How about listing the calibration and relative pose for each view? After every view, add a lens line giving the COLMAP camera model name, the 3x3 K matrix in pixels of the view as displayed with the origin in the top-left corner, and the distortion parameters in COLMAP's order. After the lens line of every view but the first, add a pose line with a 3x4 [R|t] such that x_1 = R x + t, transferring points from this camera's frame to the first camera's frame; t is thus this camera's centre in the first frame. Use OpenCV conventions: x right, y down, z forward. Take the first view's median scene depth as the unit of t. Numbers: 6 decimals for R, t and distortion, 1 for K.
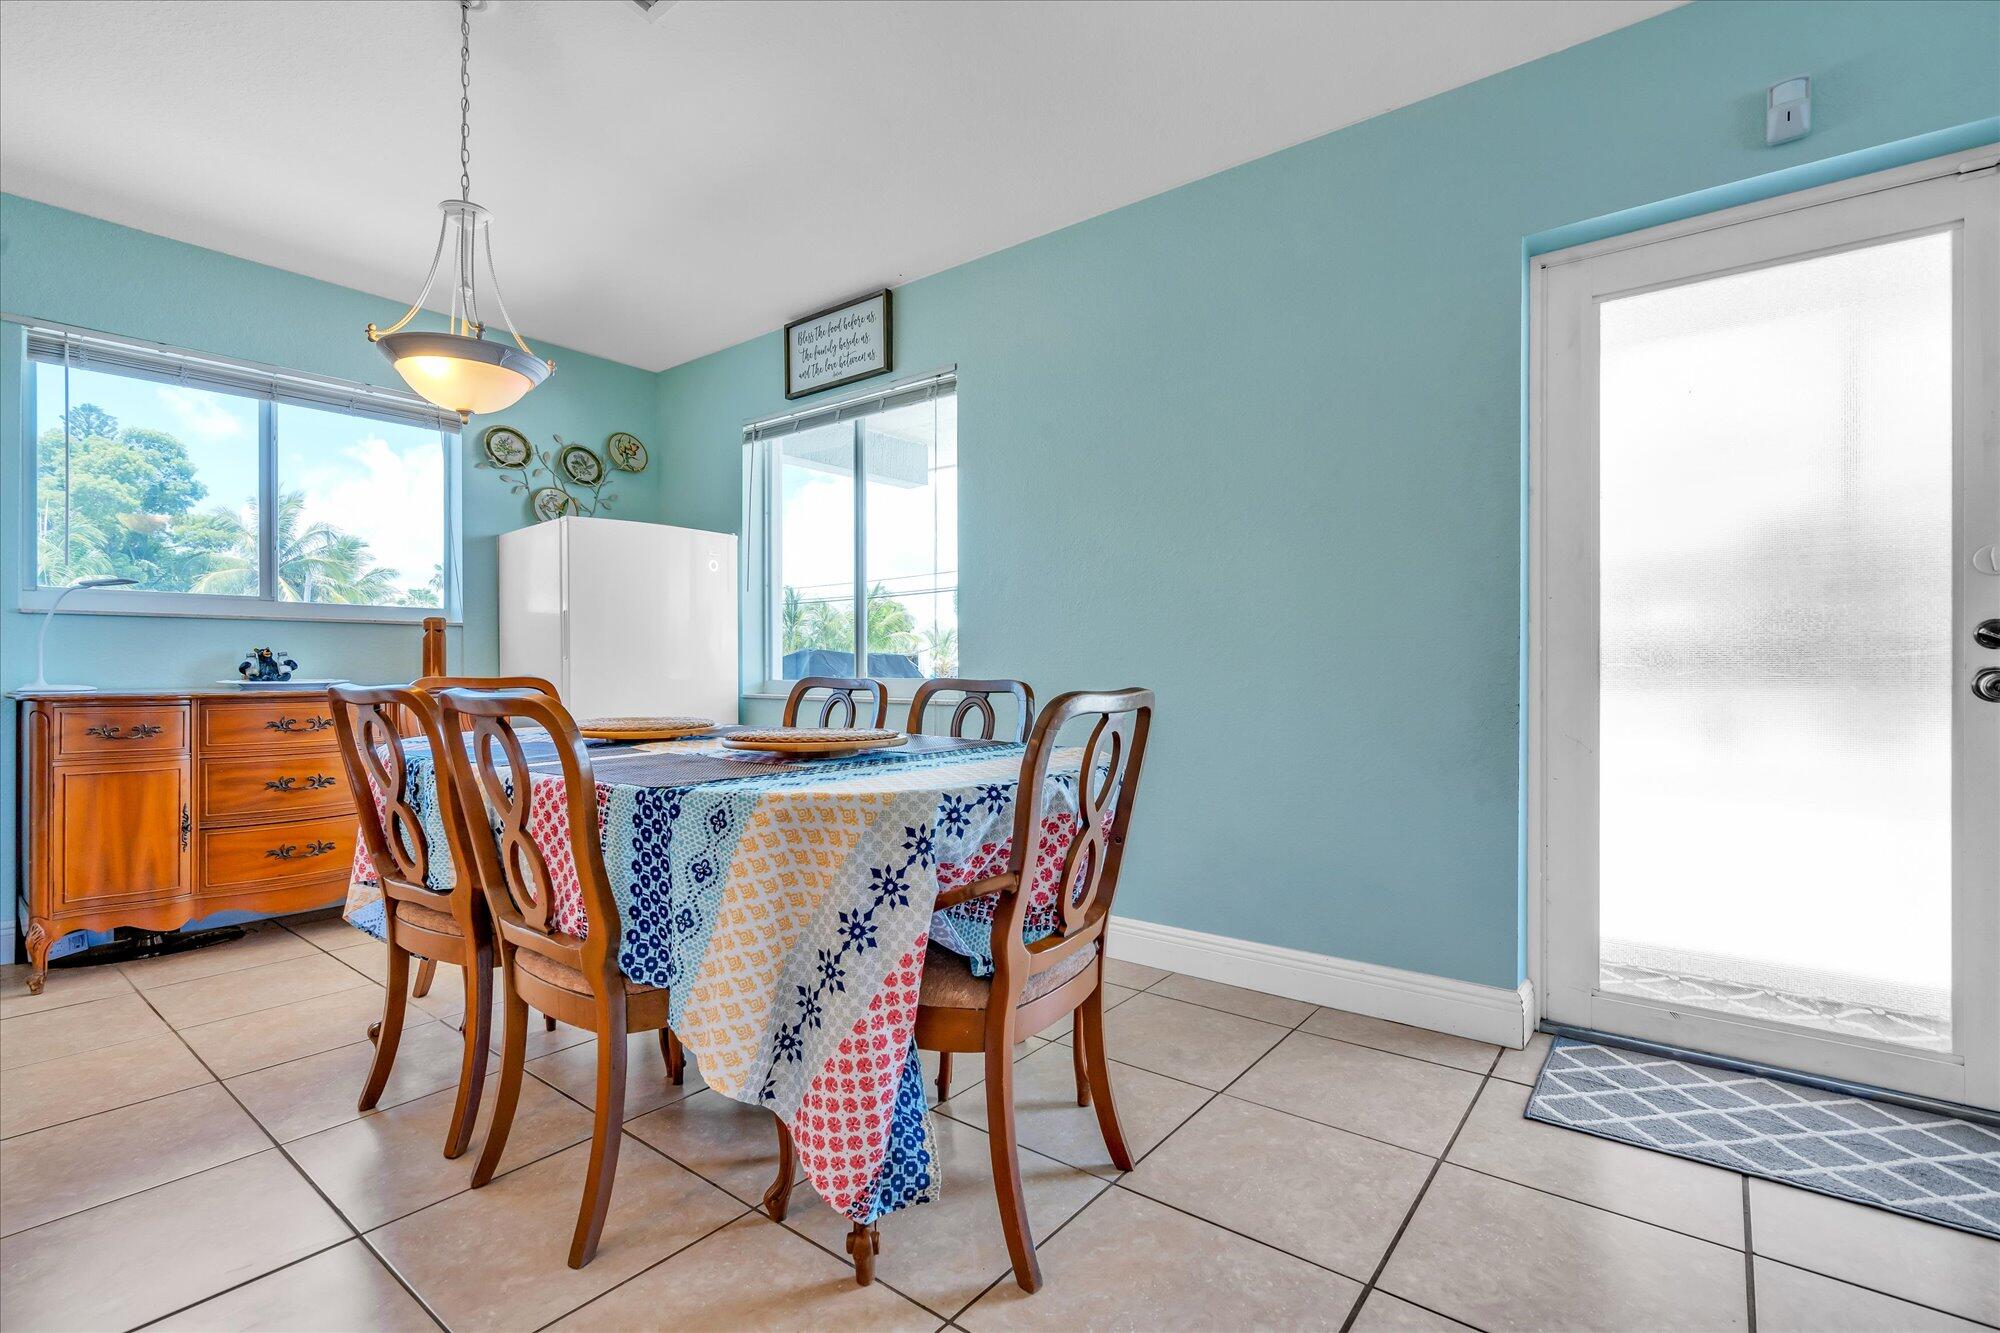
lens RADIAL K [[921.4, 0, 1000.8], [0, 921.4, 650.4], [0, 0, 1]] dist [-0.002134, 0.000926]
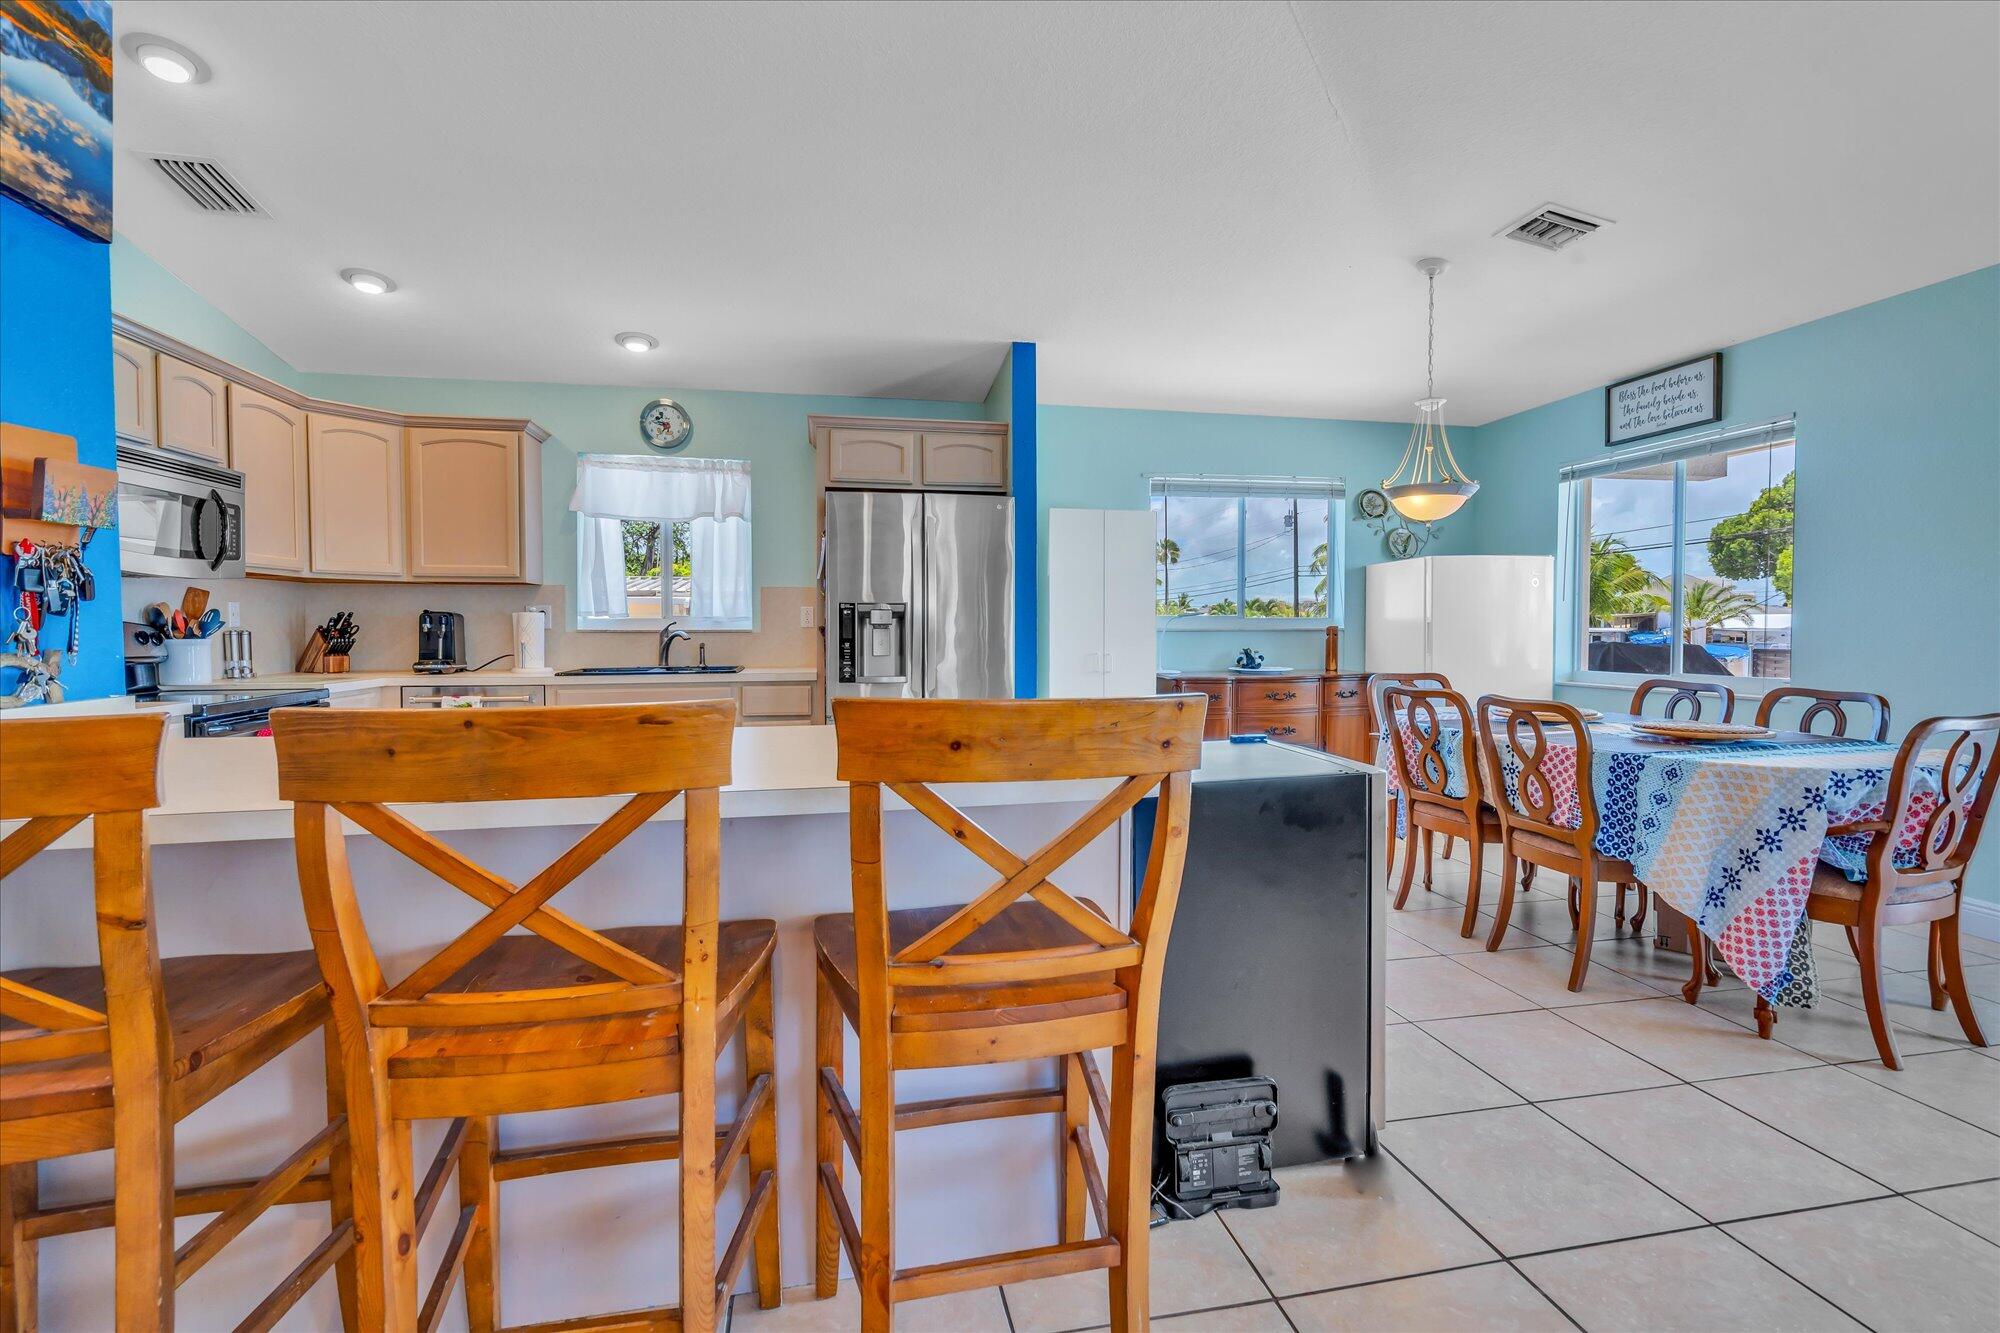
lens RADIAL K [[921.4, 0, 1000.8], [0, 921.4, 650.4], [0, 0, 1]] dist [-0.002134, 0.000926]
pose [[0.761922, 0.014241, -0.647513, -0.128647], [0.013055, 0.999217, 0.037339, -0.150317], [0.647538, -0.036902, 0.761139, -1.267971]]
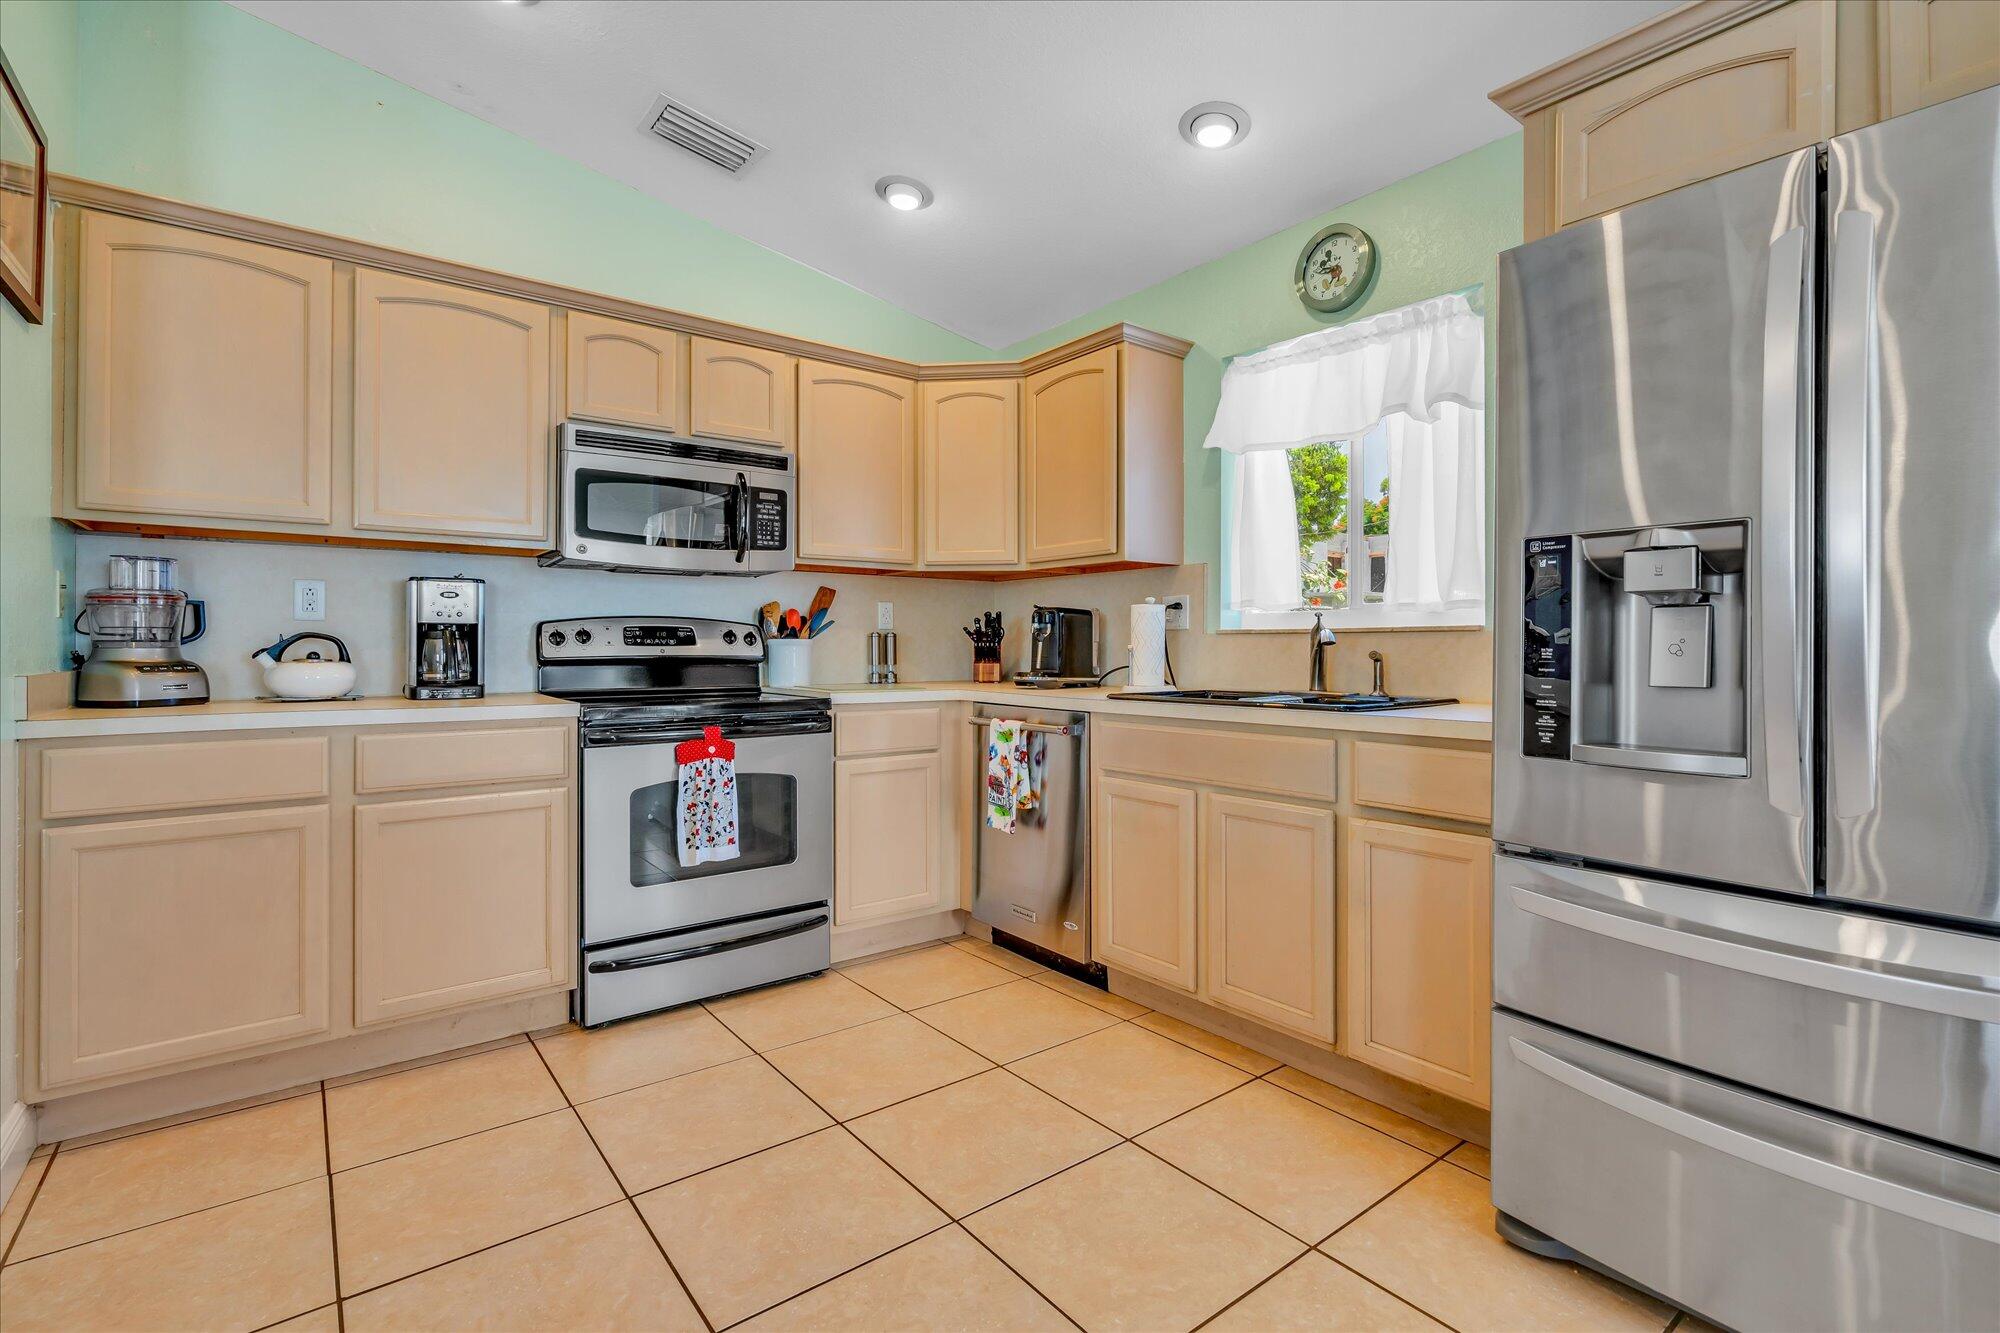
lens RADIAL K [[921.4, 0, 1000.8], [0, 921.4, 650.4], [0, 0, 1]] dist [-0.002134, 0.000926]
pose [[-0.239494, -0.001623, -0.970896, -1.240688], [0.011131, 0.999928, -0.004418, -0.069764], [0.970834, -0.011865, -0.239459, 0.329438]]
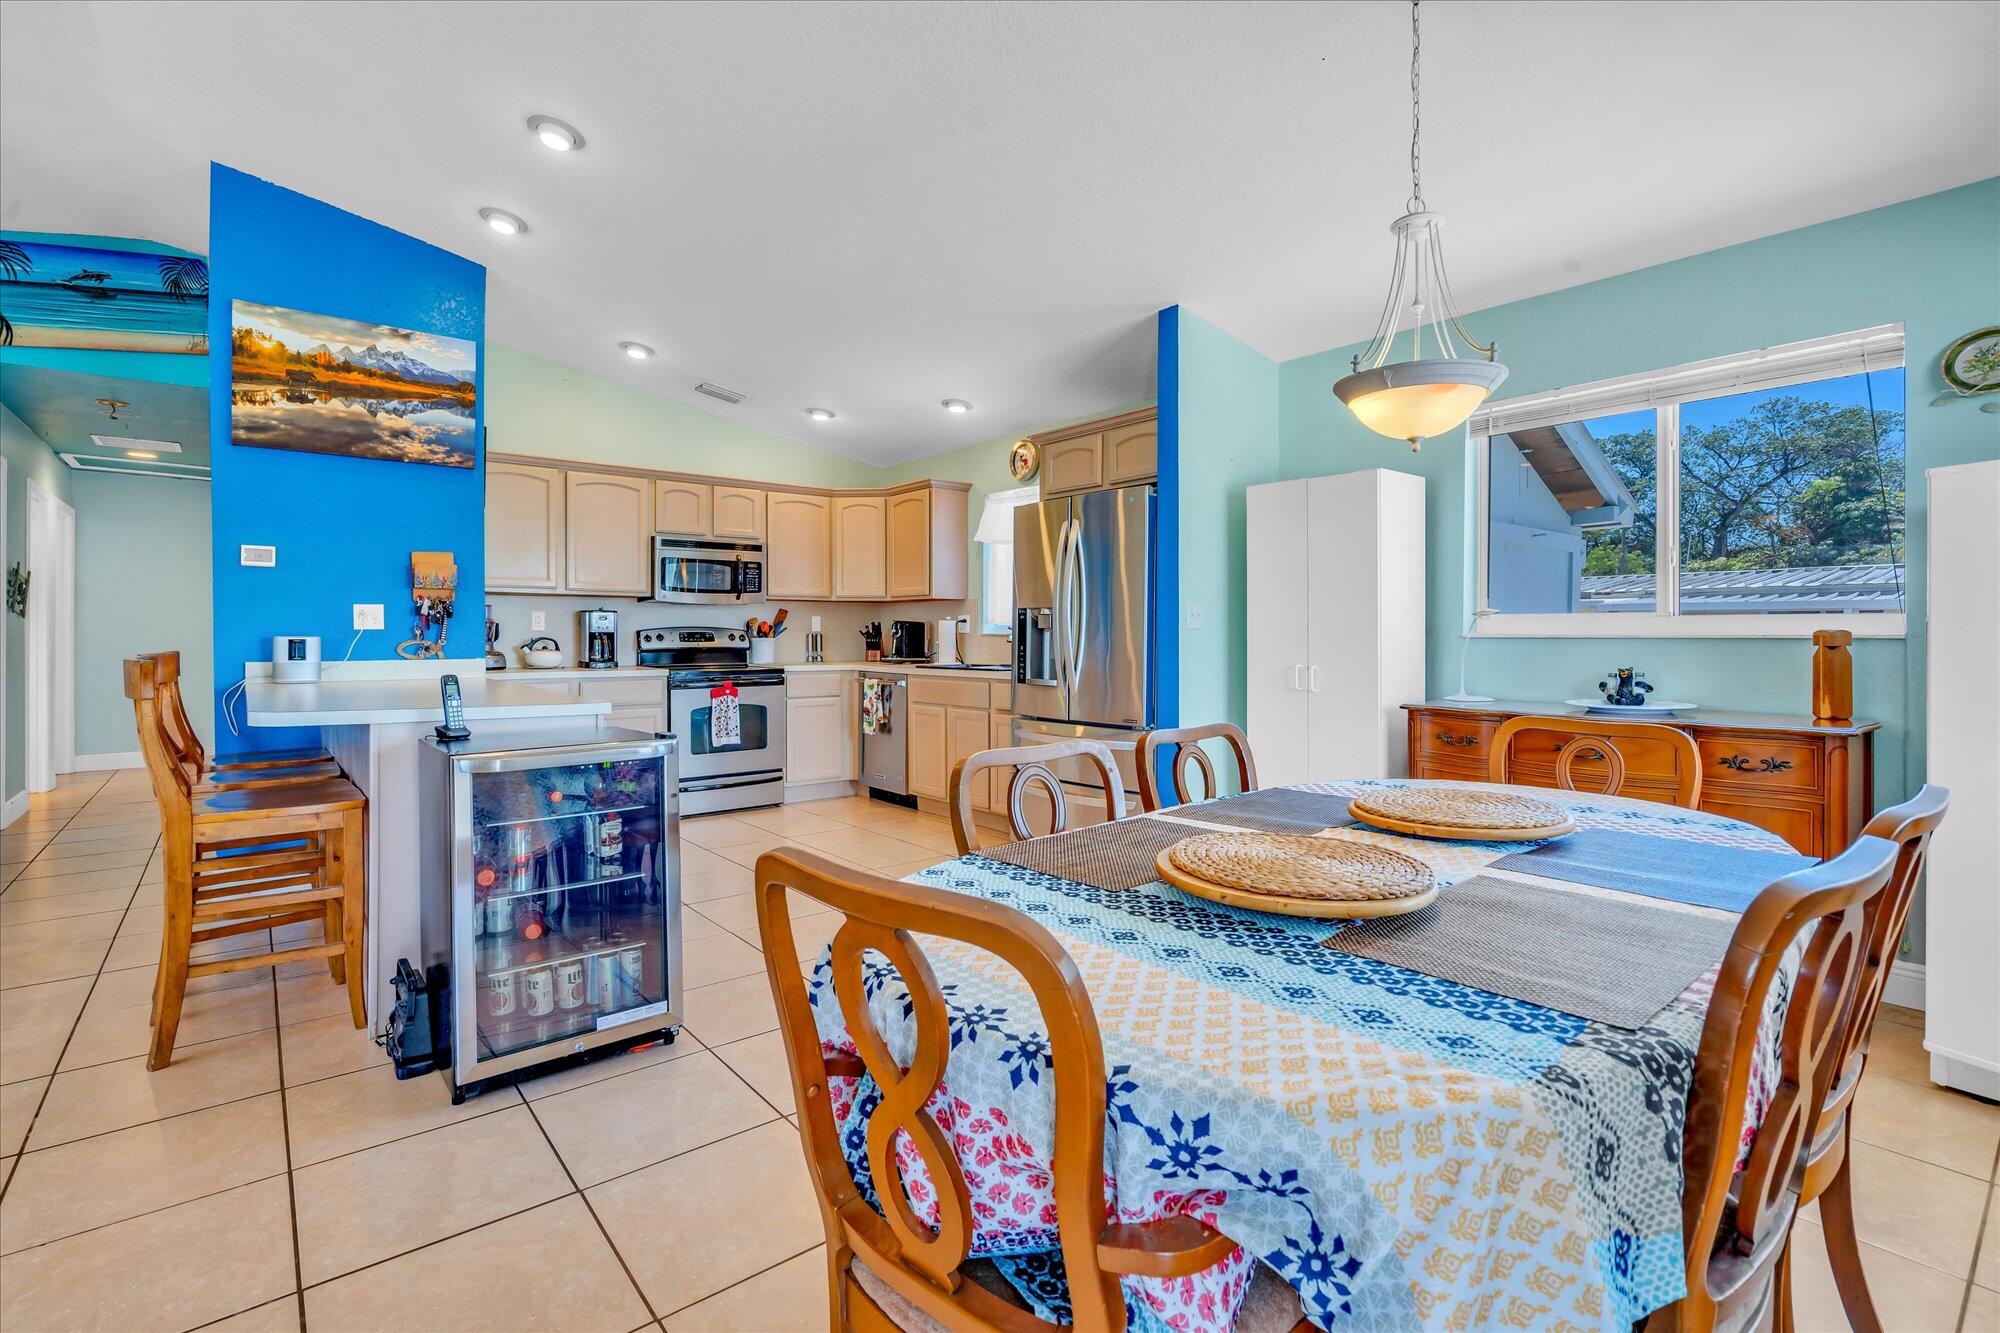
lens RADIAL K [[912.1, 0, 962.6], [0, 912.1, 644.5], [0, 0, 1]] dist [-0.000273, 0.000072]
pose [[-0.244529, 0.006713, -0.969619, 0.653870], [0.012799, 0.999911, 0.003695, -0.087704], [0.969558, -0.011507, -0.244593, 1.260546]]
